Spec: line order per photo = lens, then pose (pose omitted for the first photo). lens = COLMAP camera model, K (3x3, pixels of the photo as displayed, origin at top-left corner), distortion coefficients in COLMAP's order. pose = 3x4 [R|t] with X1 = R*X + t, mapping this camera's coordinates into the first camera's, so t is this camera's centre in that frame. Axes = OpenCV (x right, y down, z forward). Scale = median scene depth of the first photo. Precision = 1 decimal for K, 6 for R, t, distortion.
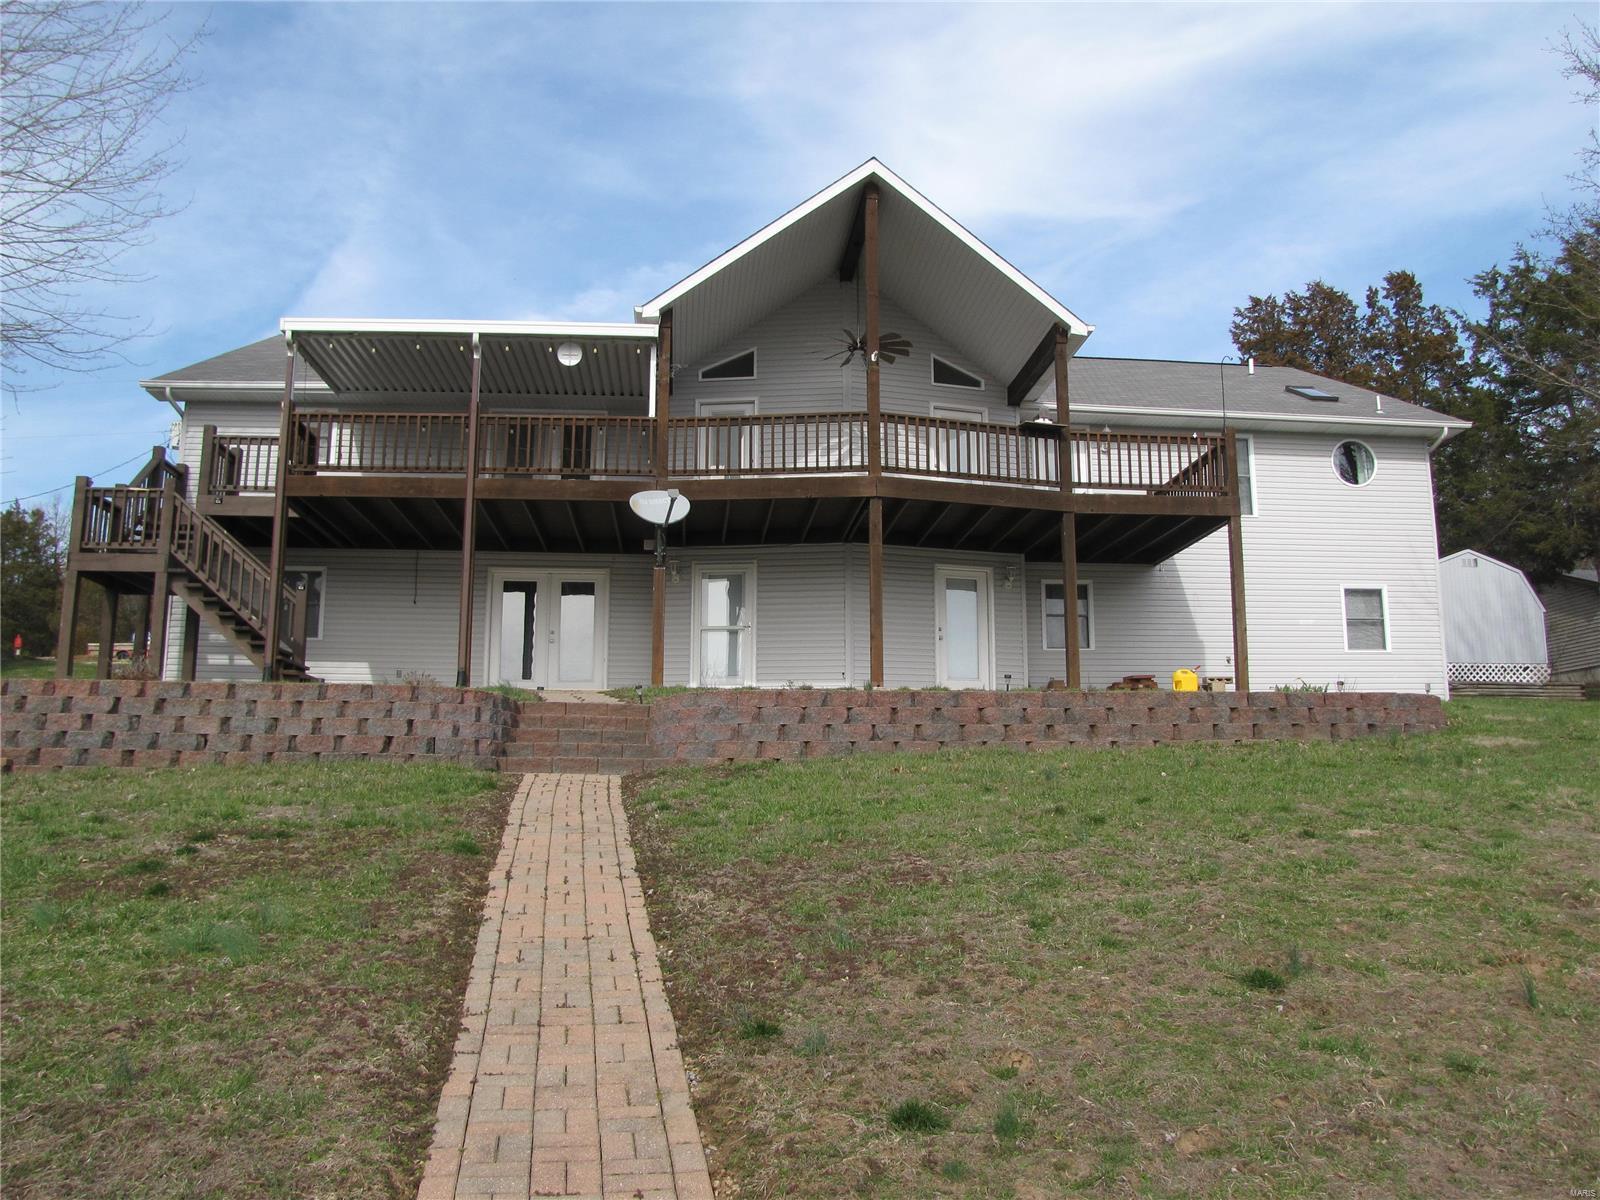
lens RADIAL K [[1364.8, 0, 800.0], [0, 1364.8, 600.0], [0, 0, 1]] dist [-0.162280, 0.017906]
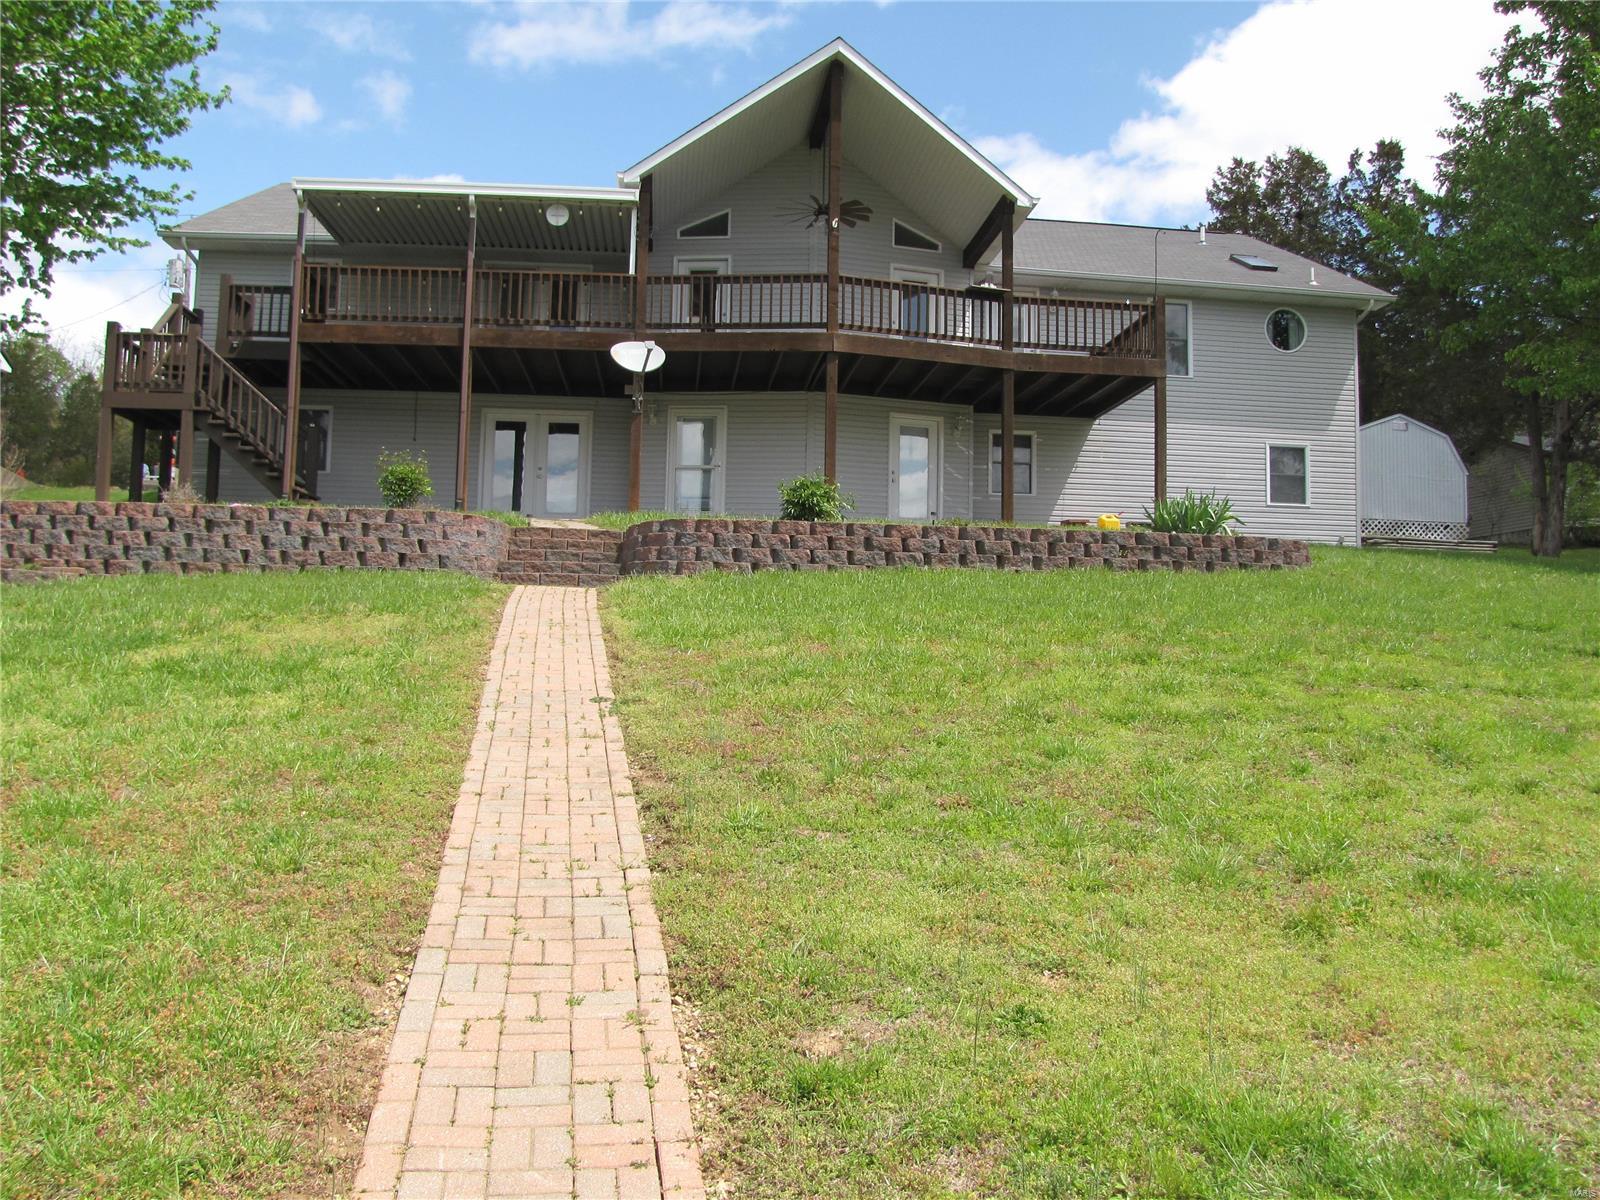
lens RADIAL K [[1373.6, 0, 813.4], [0, 1373.6, 577.8], [0, 0, 1]] dist [-0.193656, 0.159509]
pose [[0.999586, 0.020650, 0.020047, 0.019883], [-0.022501, 0.995032, 0.096981, 0.000083], [-0.017944, -0.097392, 0.995084, -0.114514]]
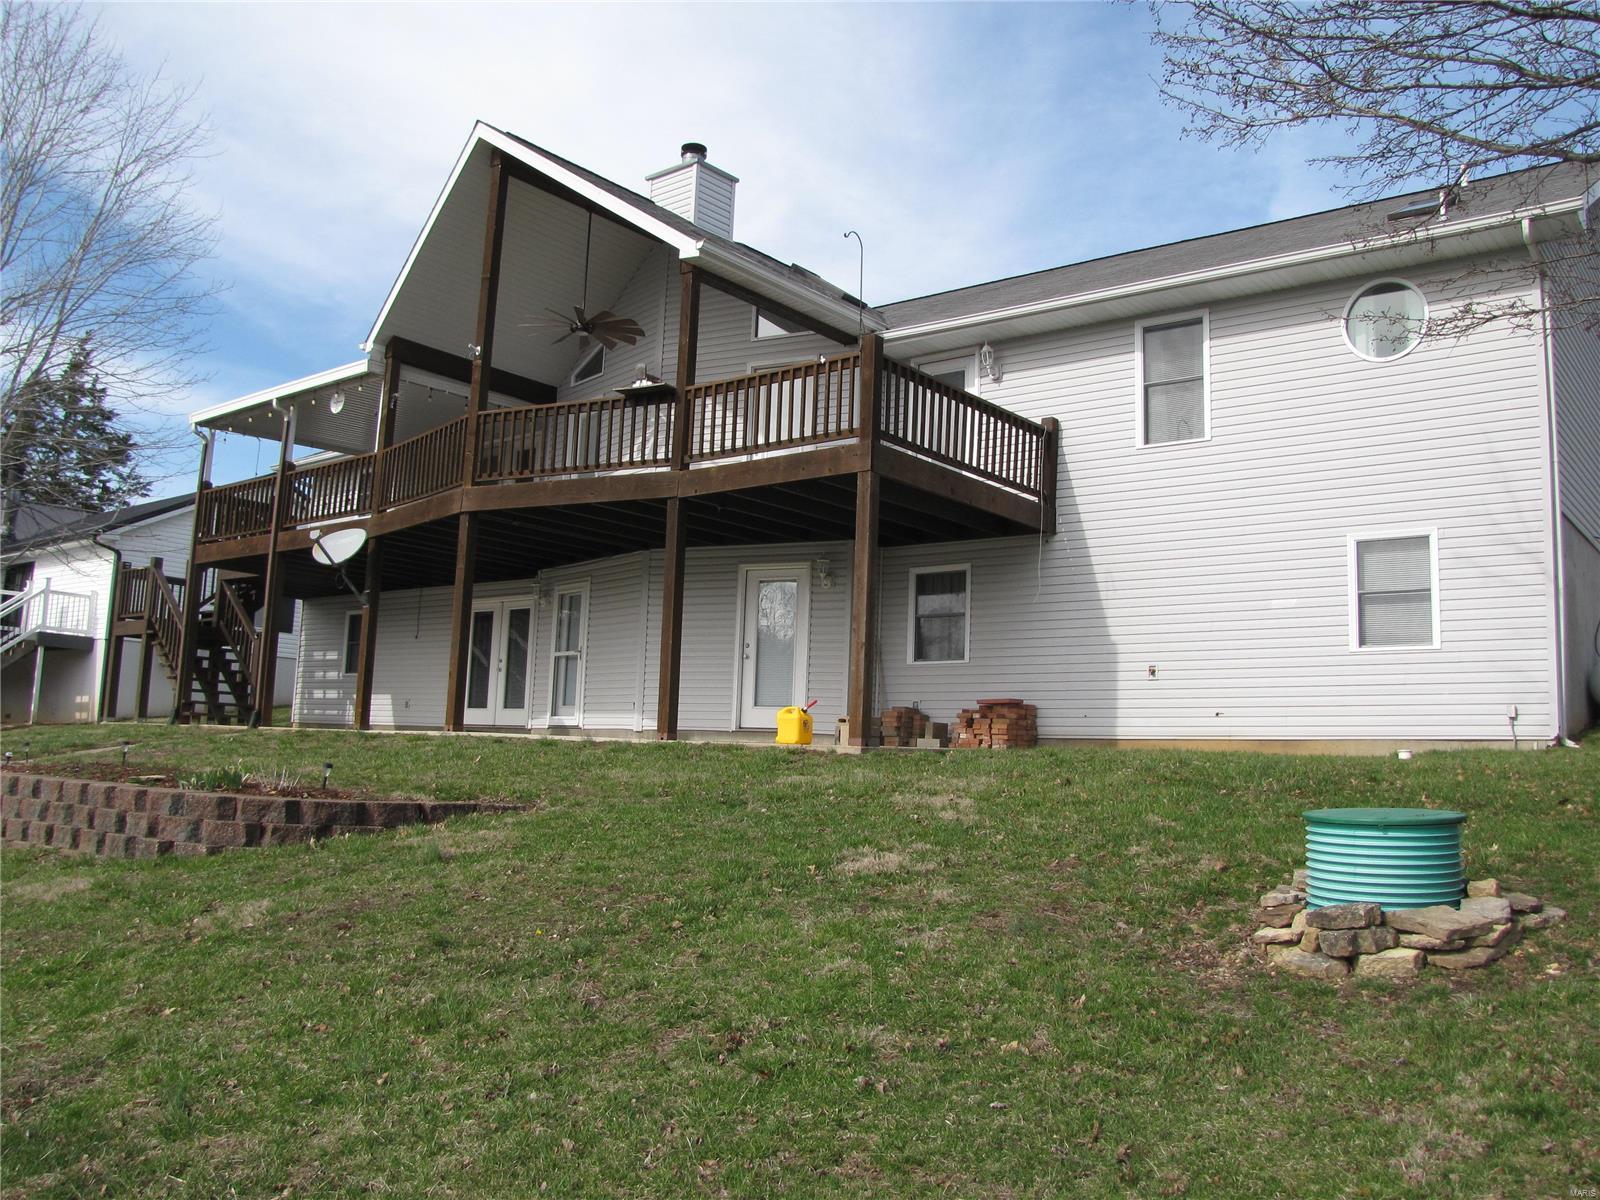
lens RADIAL K [[1364.8, 0, 800.0], [0, 1364.8, 600.0], [0, 0, 1]] dist [-0.162280, 0.017906]
pose [[0.716107, -0.059506, -0.695449, 0.748563], [0.076829, 0.997025, -0.006199, 0.002287], [0.693749, -0.048991, 0.718549, 0.485649]]
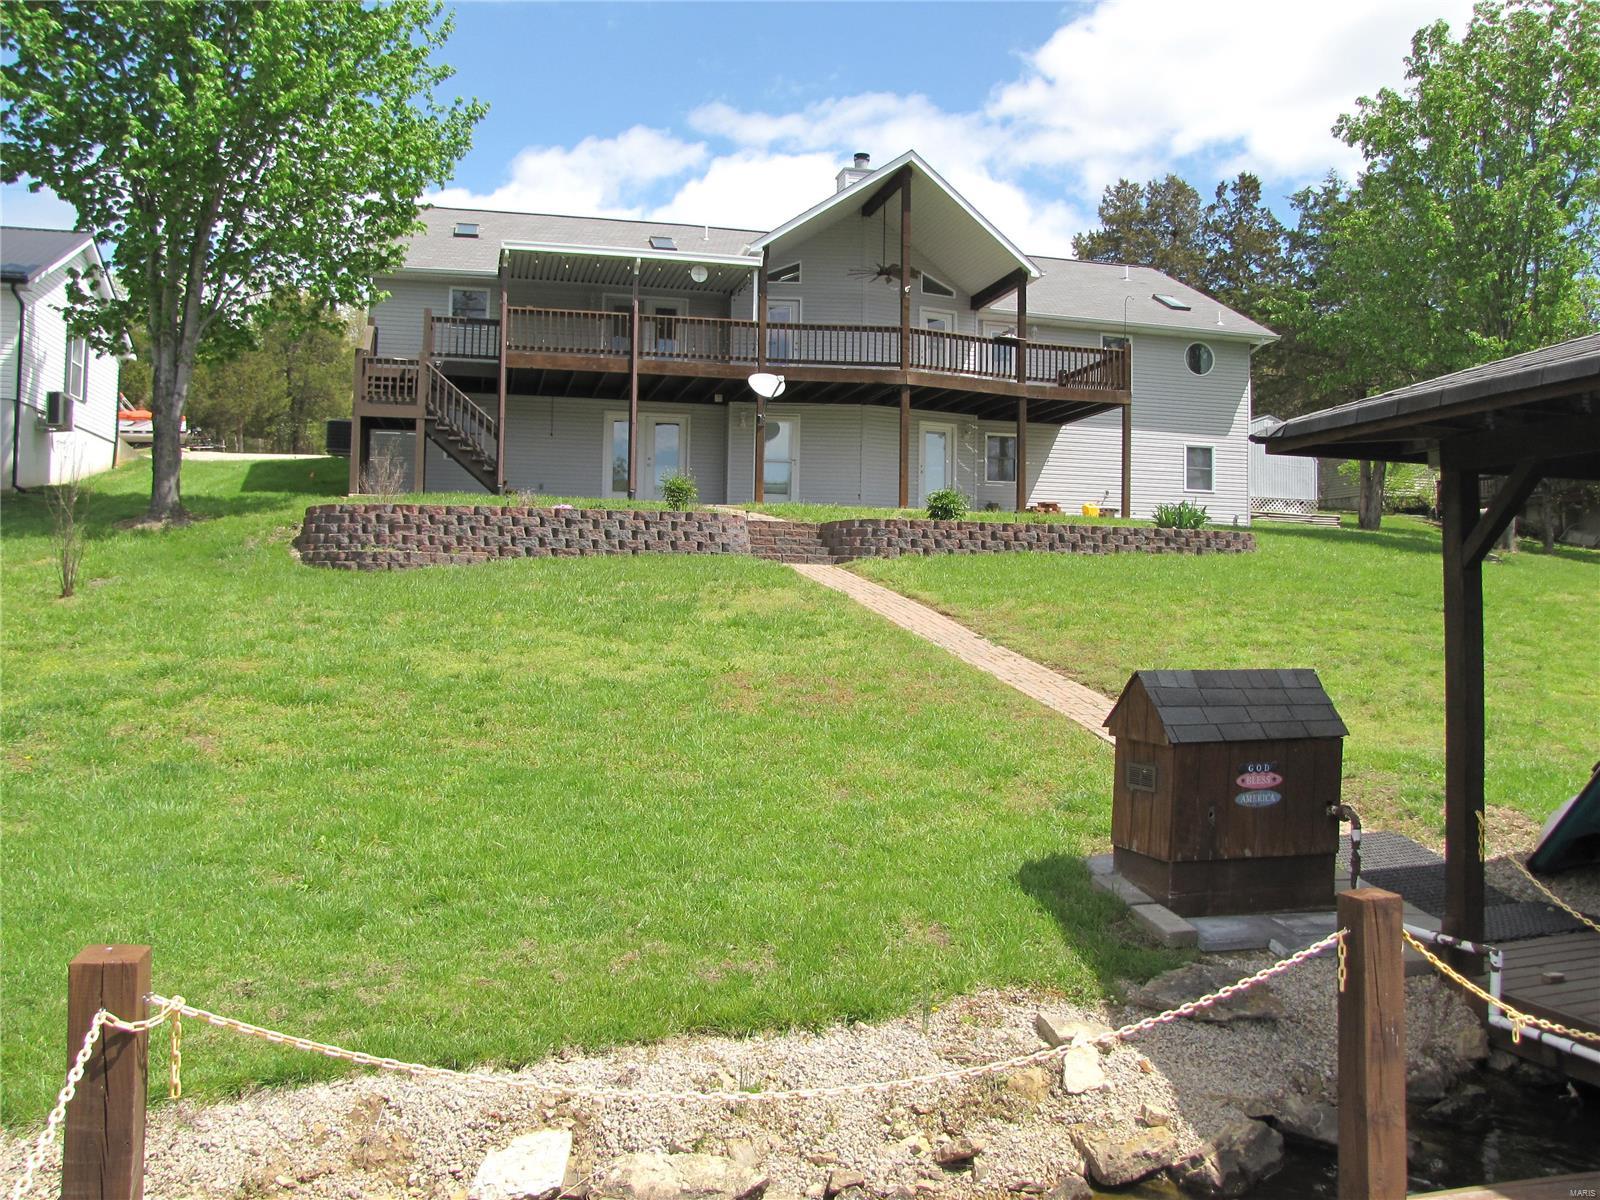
lens RADIAL K [[1373.6, 0, 813.4], [0, 1373.6, 577.8], [0, 0, 1]] dist [-0.193656, 0.159509]
pose [[0.986812, 0.020215, 0.160605, -0.265981], [-0.042750, 0.989492, 0.138126, -0.063331], [-0.156125, -0.143170, 0.977306, -0.469904]]
